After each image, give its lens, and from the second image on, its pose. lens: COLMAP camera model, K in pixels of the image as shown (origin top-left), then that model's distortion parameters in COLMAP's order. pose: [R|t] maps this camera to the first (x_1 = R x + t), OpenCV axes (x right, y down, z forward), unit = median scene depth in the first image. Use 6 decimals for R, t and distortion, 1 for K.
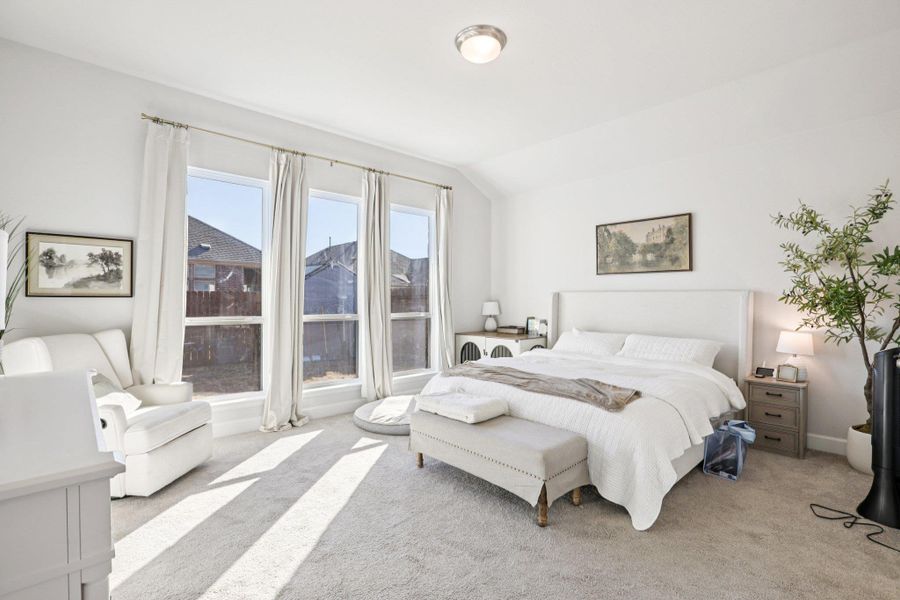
lens RADIAL K [[420.3, 0, 450.1], [0, 420.3, 300.6], [0, 0, 1]] dist [-0.026180, 0.001145]
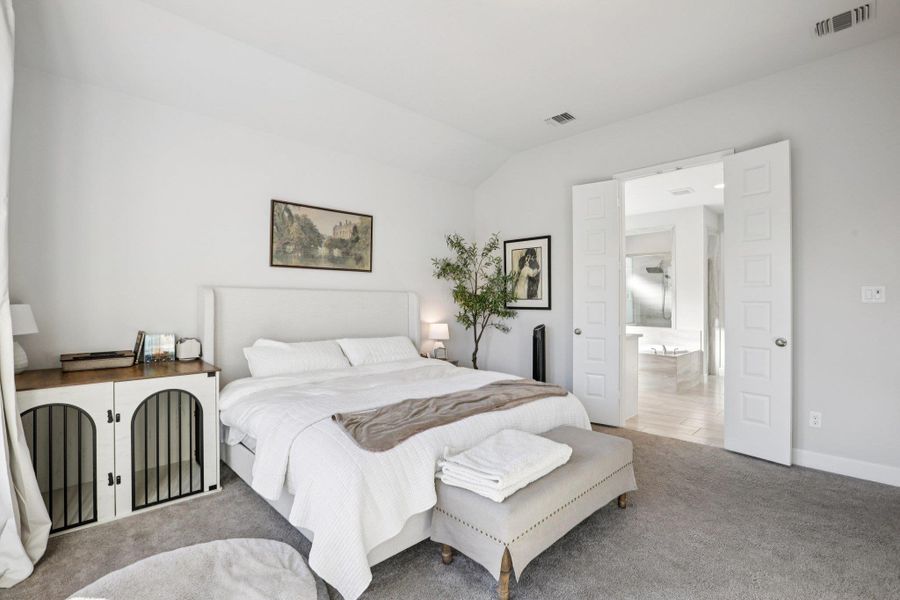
lens RADIAL K [[420.3, 0, 450.3], [0, 420.3, 301.4], [0, 0, 1]] dist [-0.026180, 0.001145]
pose [[-0.024352, 0.003381, 0.999698, -0.412107], [0.007972, 0.999963, -0.003188, 0.005888], [-0.999672, 0.007892, -0.024378, 0.735908]]
